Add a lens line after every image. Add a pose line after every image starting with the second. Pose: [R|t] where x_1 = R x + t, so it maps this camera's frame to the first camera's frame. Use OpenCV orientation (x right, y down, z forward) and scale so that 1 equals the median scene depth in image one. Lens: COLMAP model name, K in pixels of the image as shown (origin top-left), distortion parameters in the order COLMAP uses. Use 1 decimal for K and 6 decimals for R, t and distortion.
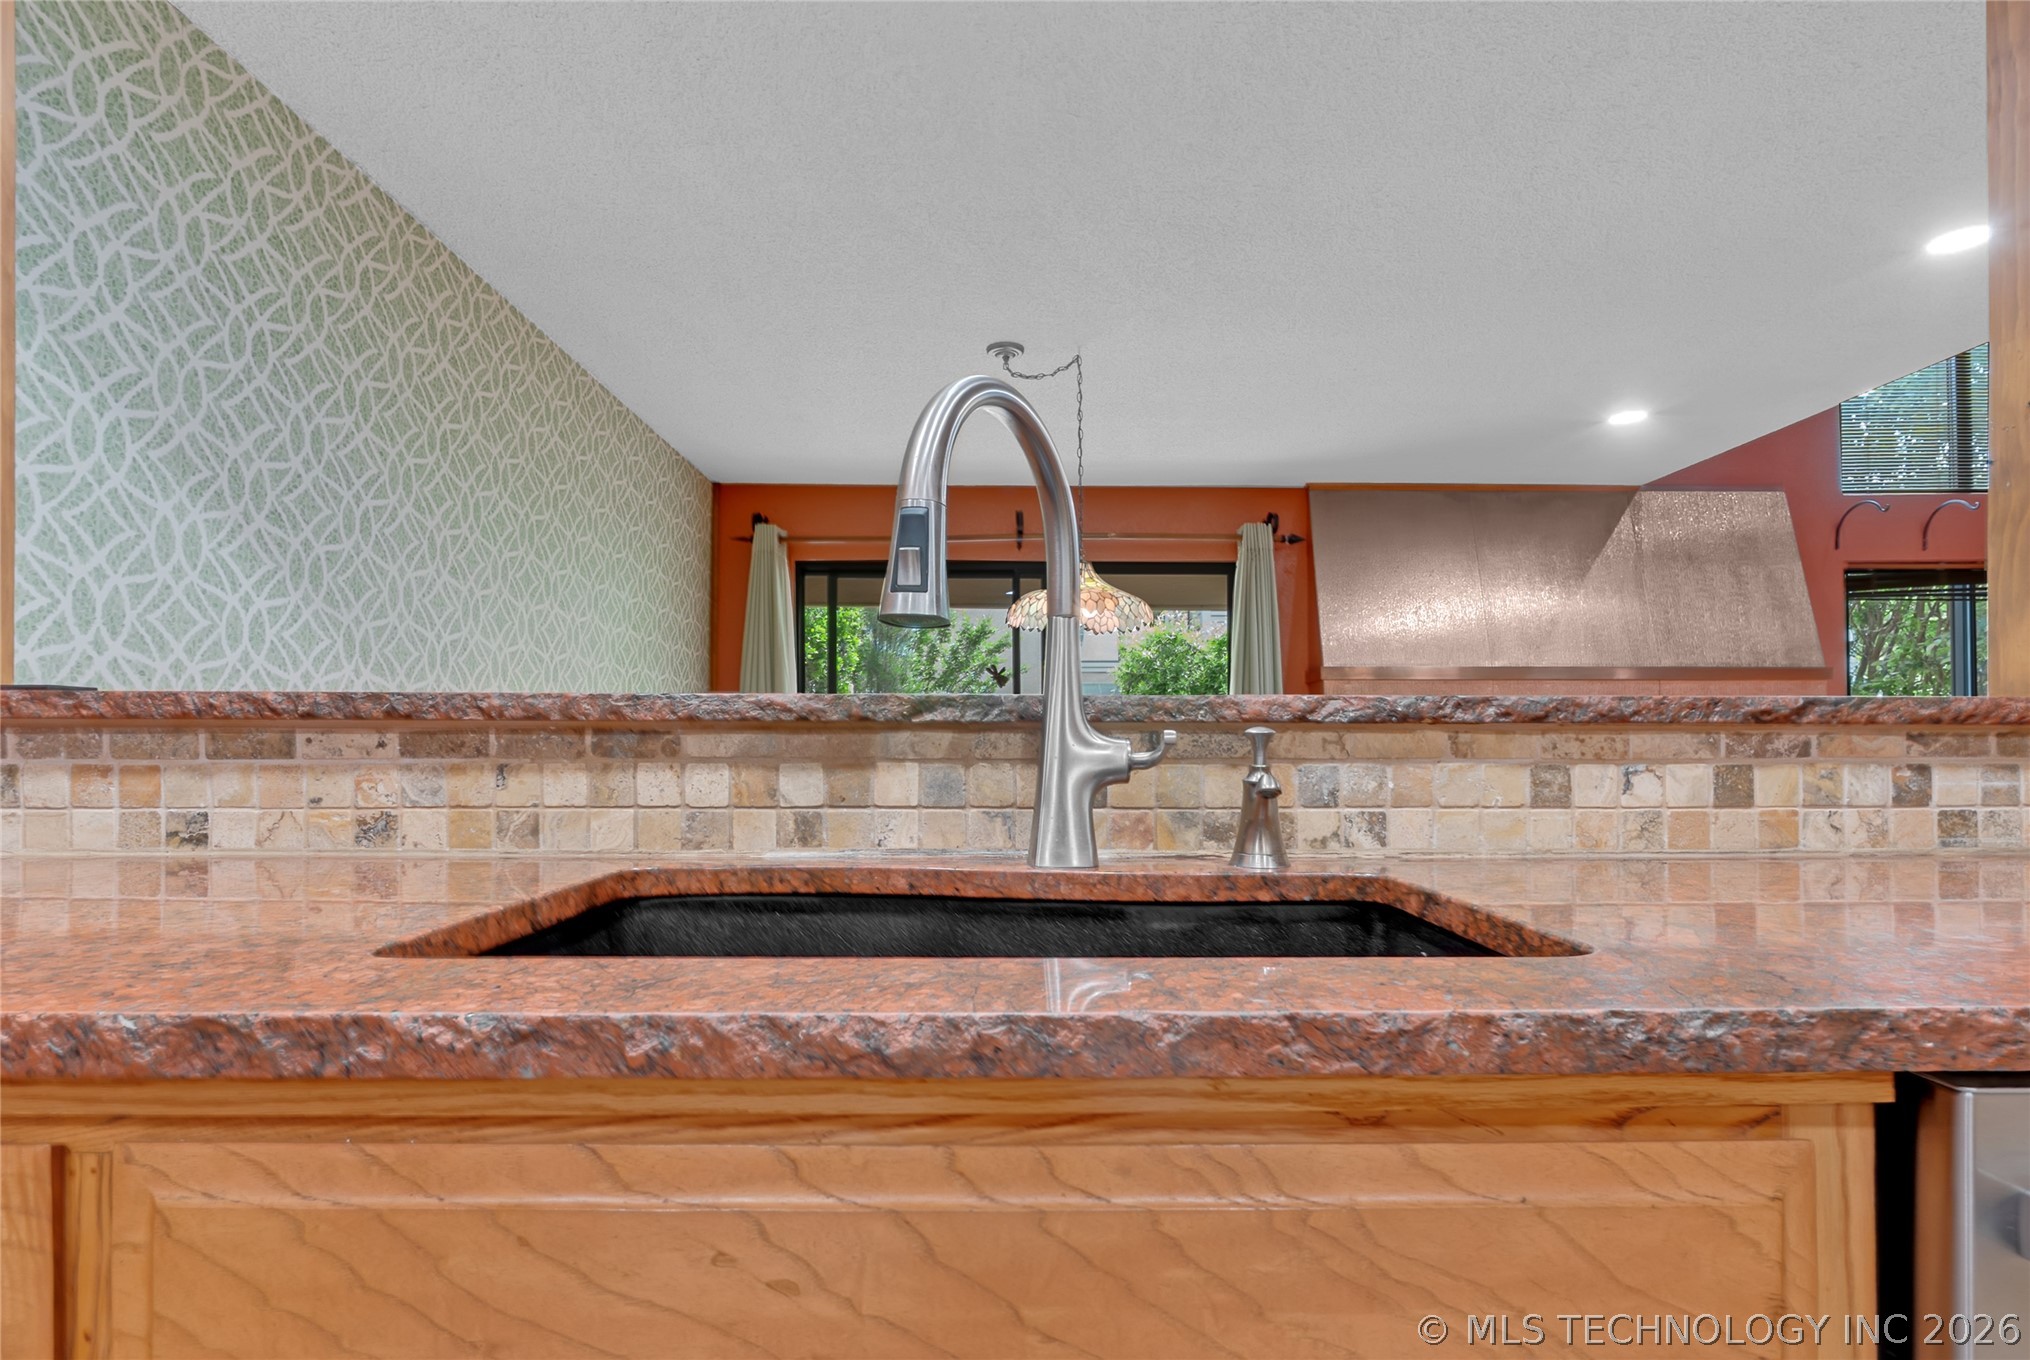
lens RADIAL K [[1001.8, 0, 984.5], [0, 1001.8, 730.2], [0, 0, 1]] dist [-0.012535, 0.000151]
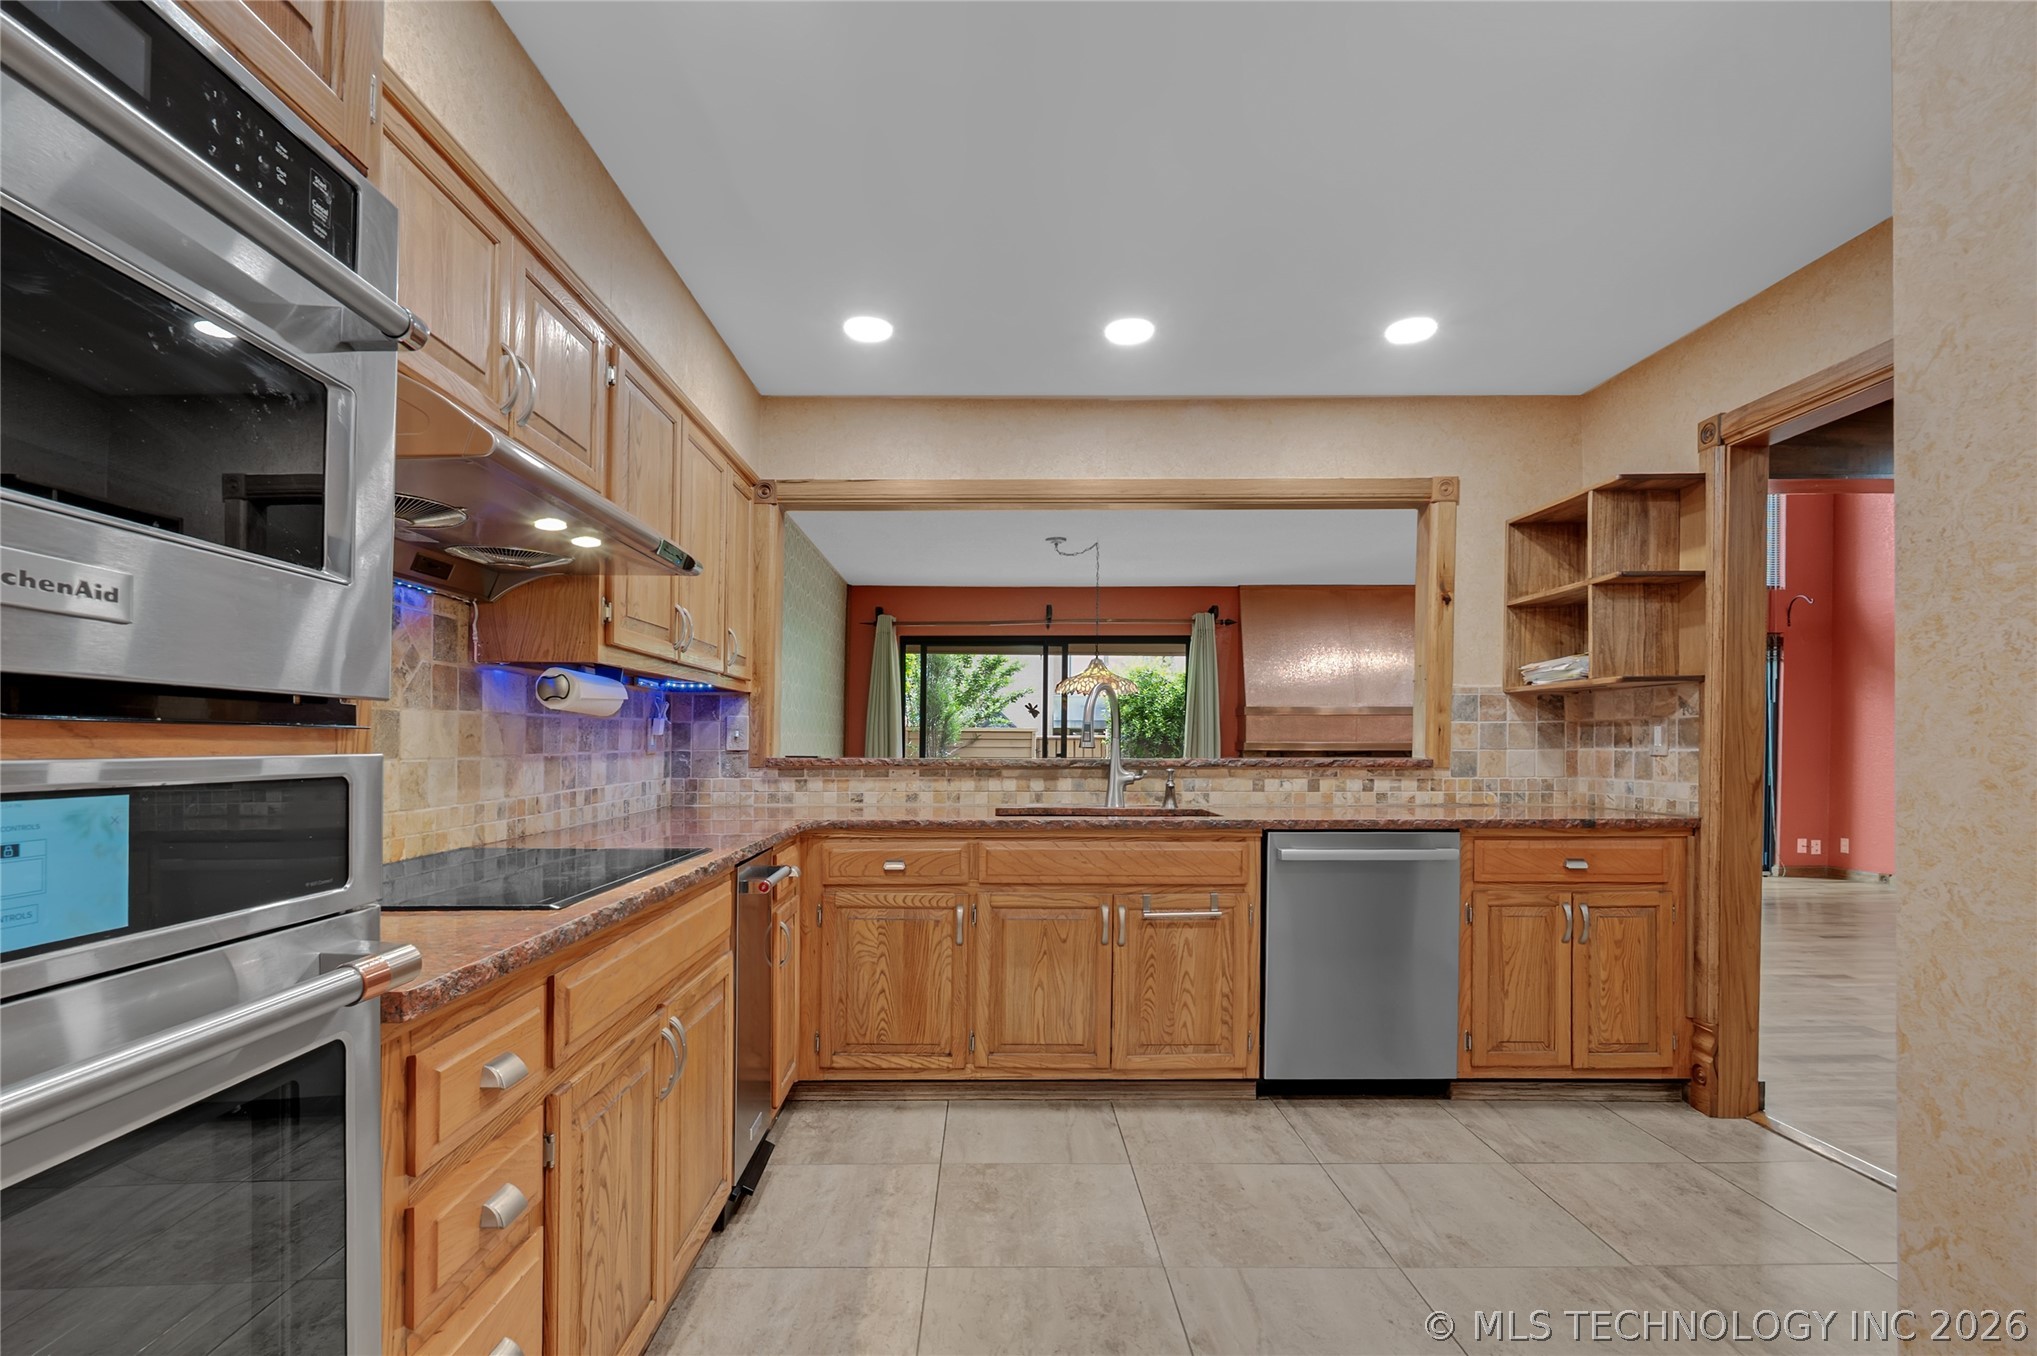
lens RADIAL K [[943.4, 0, 932.3], [0, 943.4, 777.1], [0, 0, 1]] dist [-0.001202, -0.000024]
pose [[0.999178, -0.000233, -0.040531, -0.409533], [0.002298, 0.998701, 0.050911, -0.137384], [0.040466, -0.050962, 0.997880, -2.241626]]
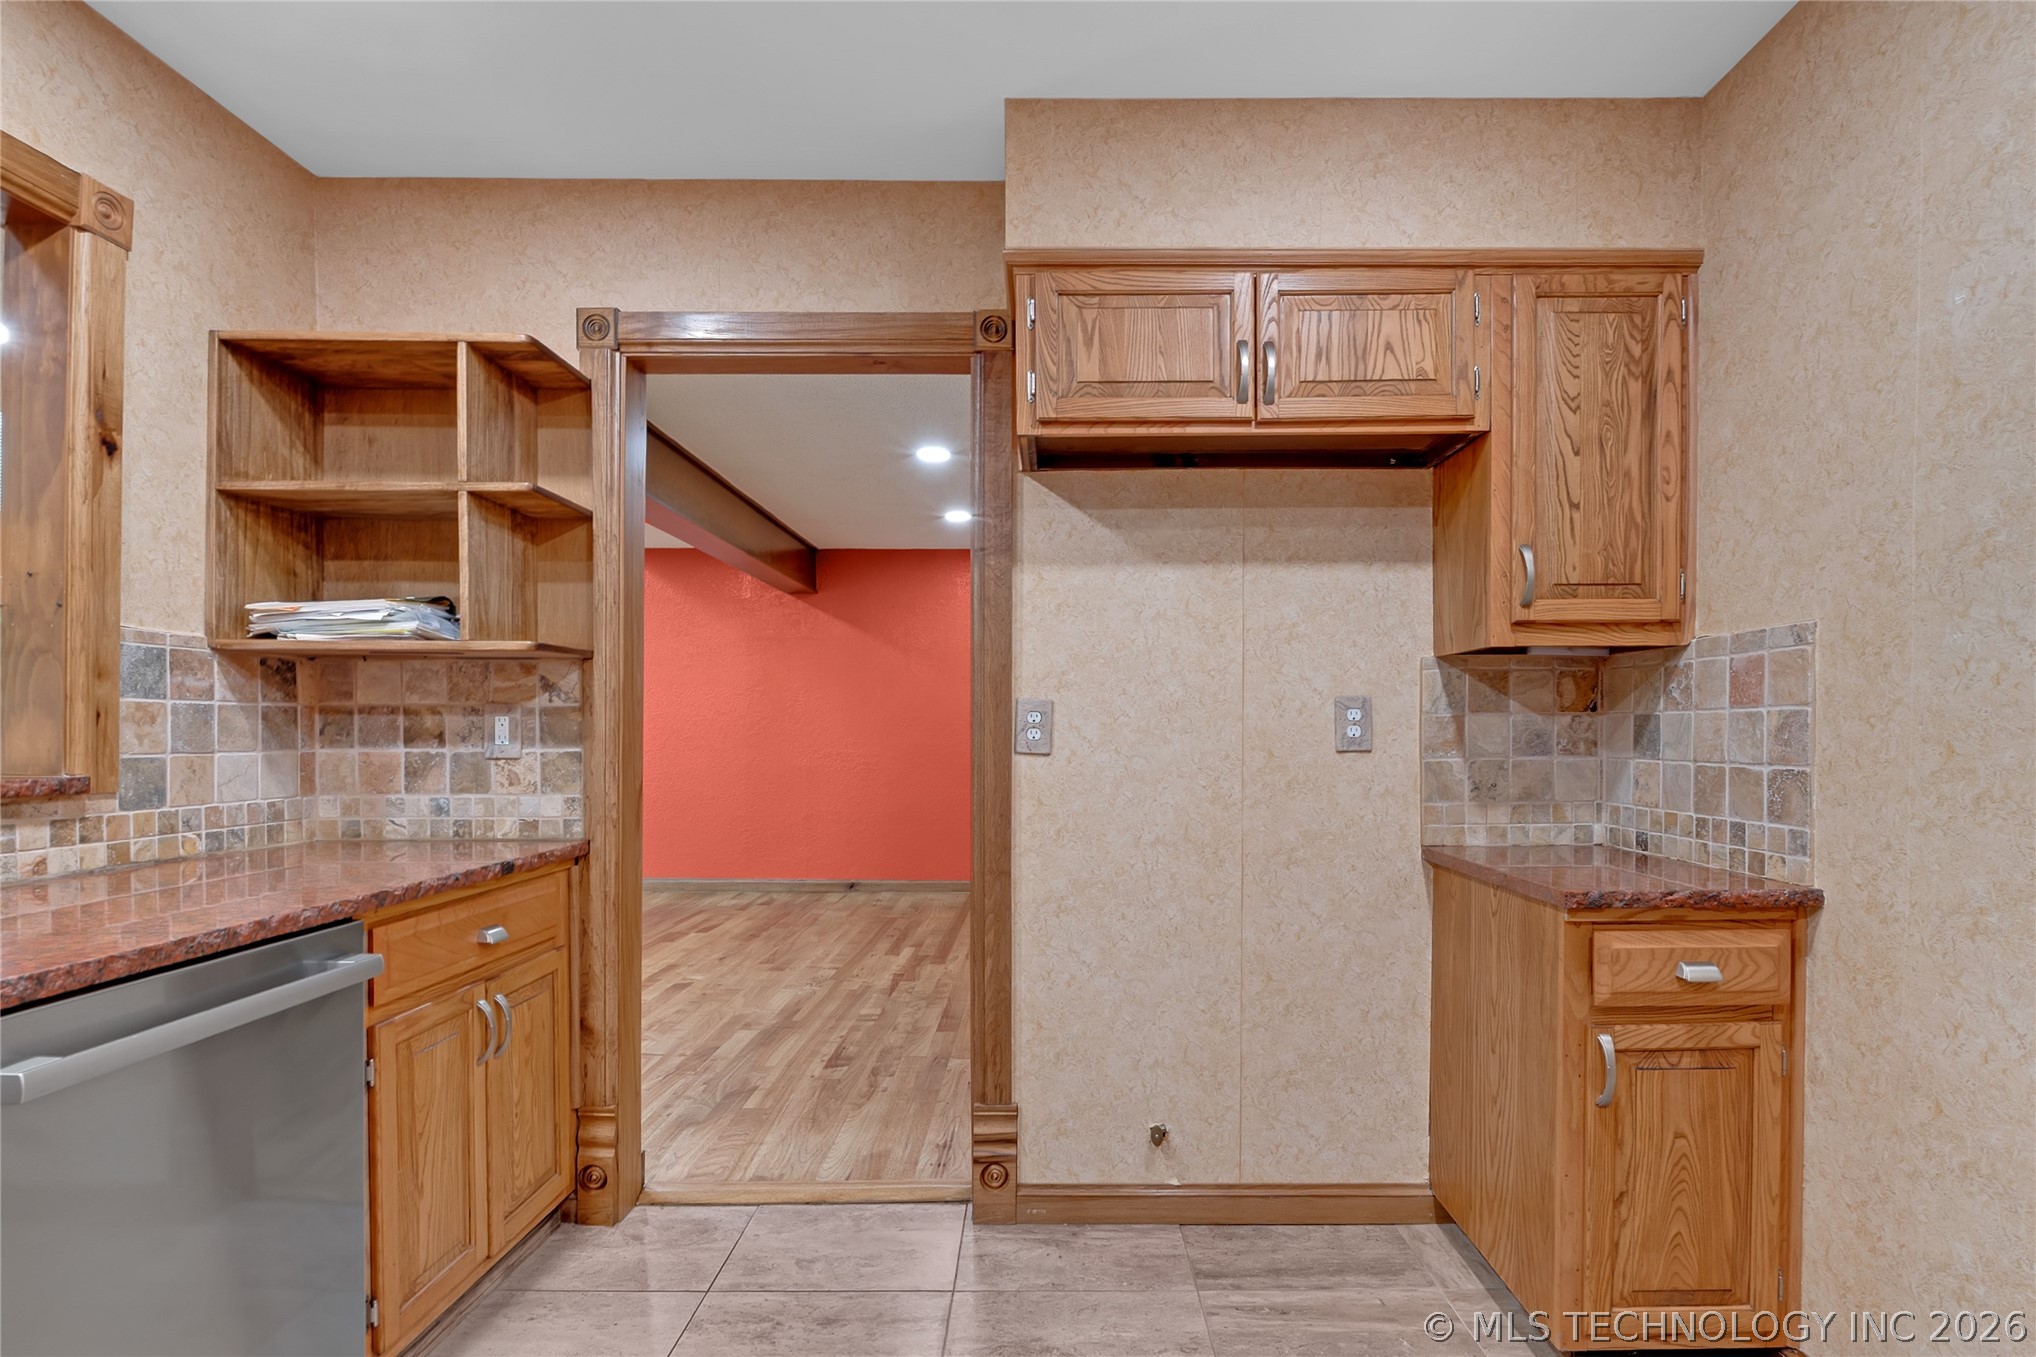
lens RADIAL K [[994.3, 0, 1079.4], [0, 994.3, 756.9], [0, 0, 1]] dist [-0.000779, -0.000276]
pose [[-0.024007, -0.026440, 0.999362, -0.475519], [-0.015838, 0.999535, 0.026064, -0.129564], [-0.999586, -0.015203, -0.024414, -0.554700]]
